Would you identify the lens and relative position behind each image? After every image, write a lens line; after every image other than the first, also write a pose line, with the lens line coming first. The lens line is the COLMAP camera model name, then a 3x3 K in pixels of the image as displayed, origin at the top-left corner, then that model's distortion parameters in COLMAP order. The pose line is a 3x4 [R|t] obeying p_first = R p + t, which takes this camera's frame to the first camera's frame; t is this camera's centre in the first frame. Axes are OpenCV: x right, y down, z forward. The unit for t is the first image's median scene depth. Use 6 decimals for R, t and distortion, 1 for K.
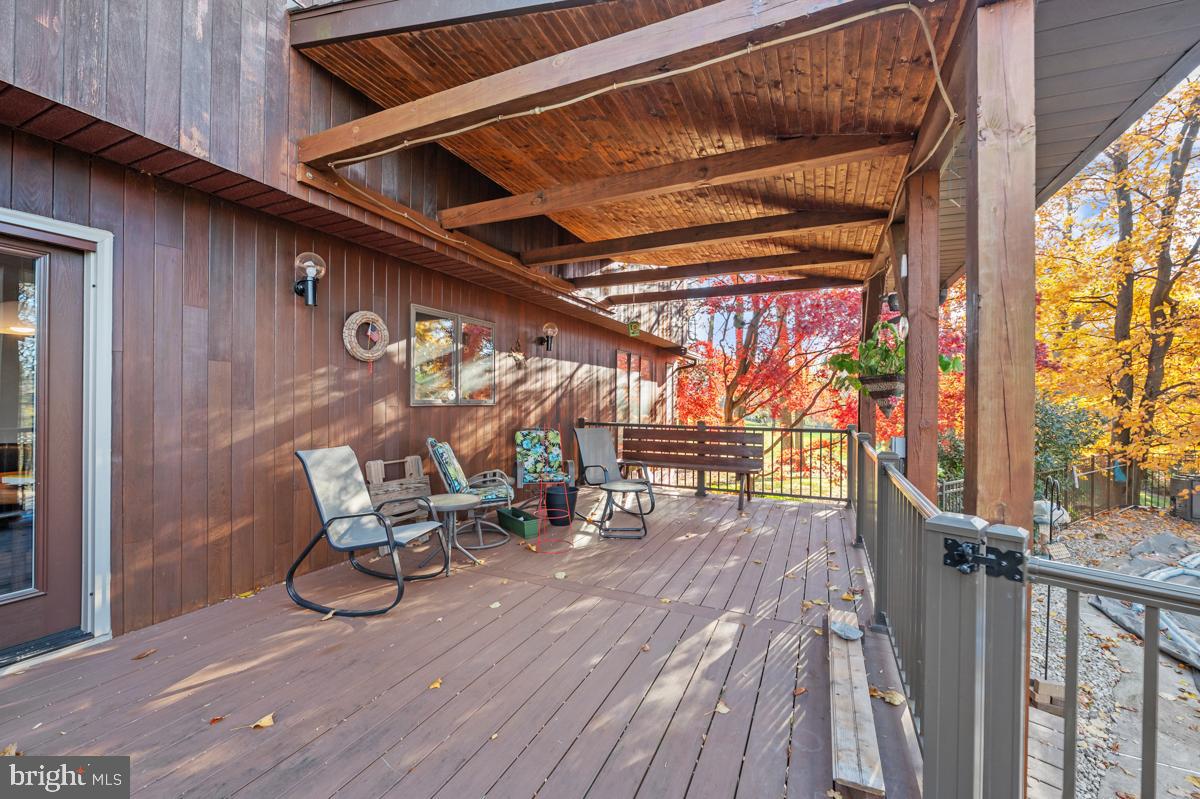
lens RADIAL K [[501.2, 0, 595.7], [0, 501.2, 404.0], [0, 0, 1]] dist [-0.001037, -0.000145]
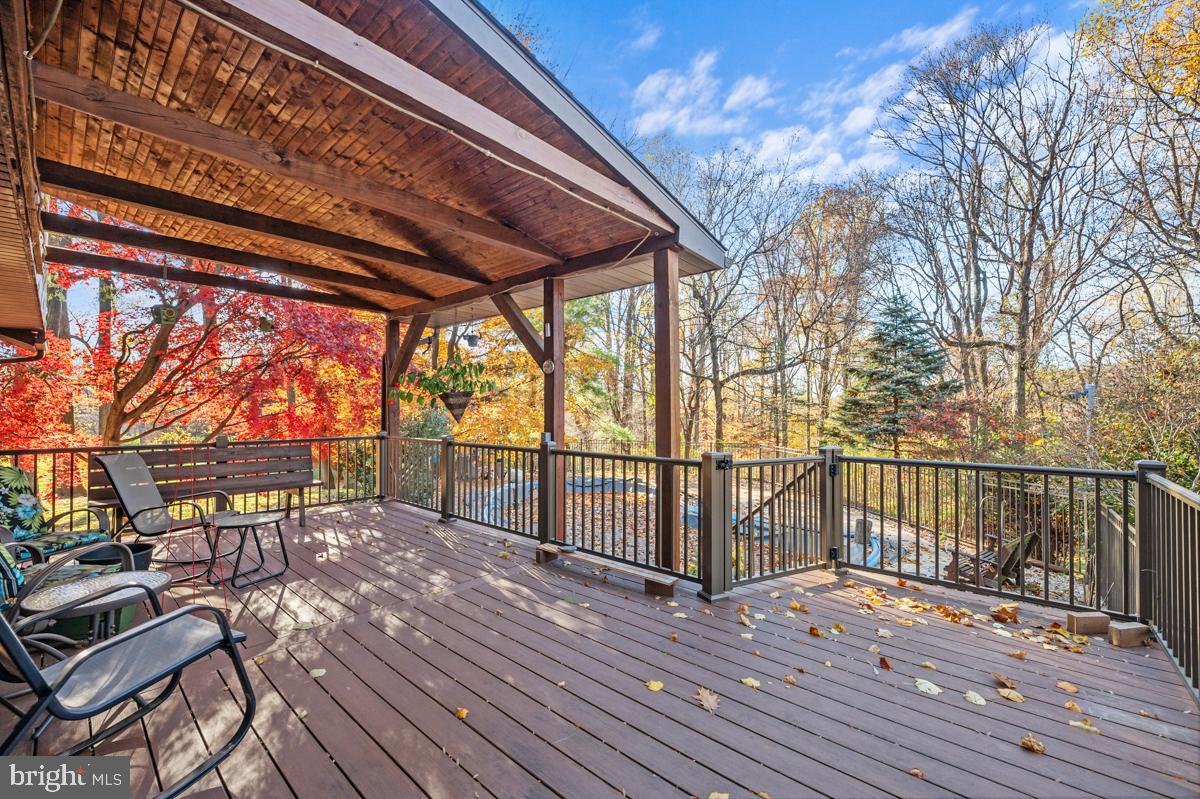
lens RADIAL K [[463.3, 0, 630.4], [0, 463.3, 407.1], [0, 0, 1]] dist [-0.000618, -0.000061]
pose [[0.248148, 0.000289, 0.968722, -0.565199], [0.010698, 0.999938, -0.003038, -0.007666], [-0.968663, 0.011117, 0.248130, 0.242574]]
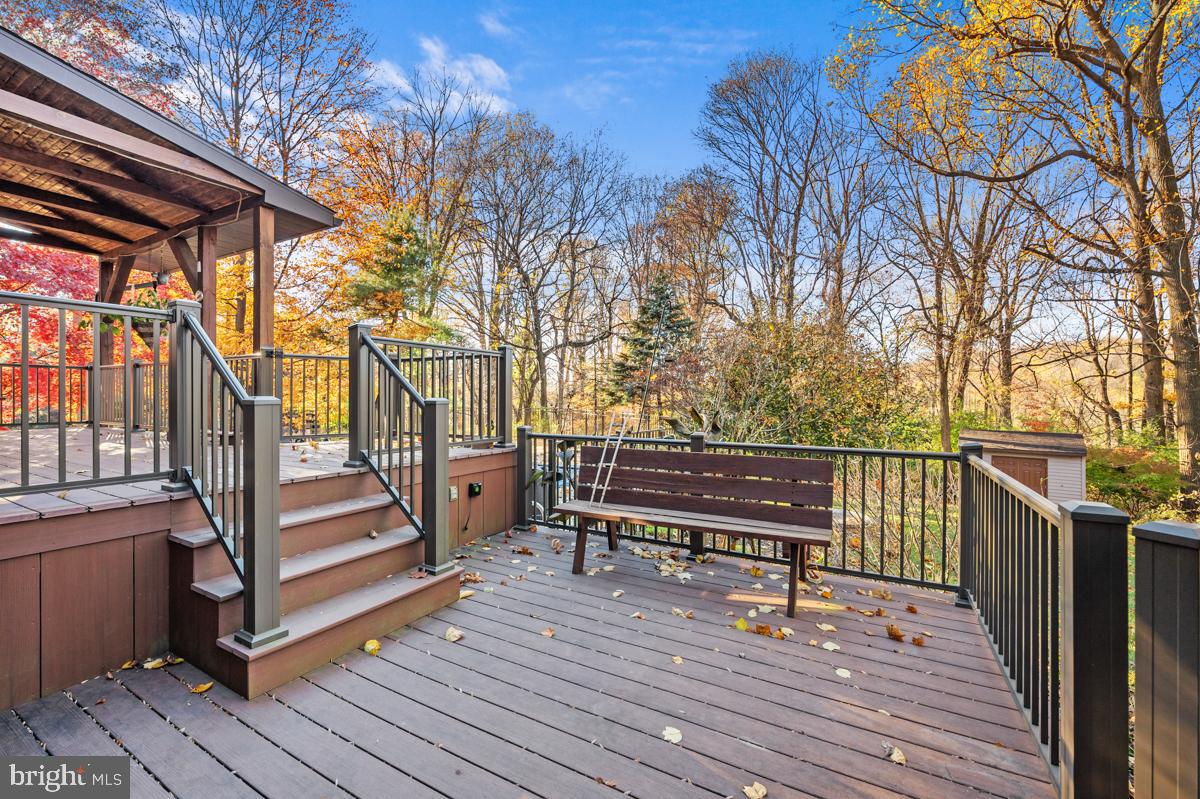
lens RADIAL K [[482.3, 0, 594.7], [0, 482.3, 399.3], [0, 0, 1]] dist [-0.001006, -0.000058]
pose [[0.106657, -0.004782, 0.994284, -0.925300], [0.001210, 0.999988, 0.004680, 0.209947], [-0.994295, 0.000704, 0.106662, -0.664161]]
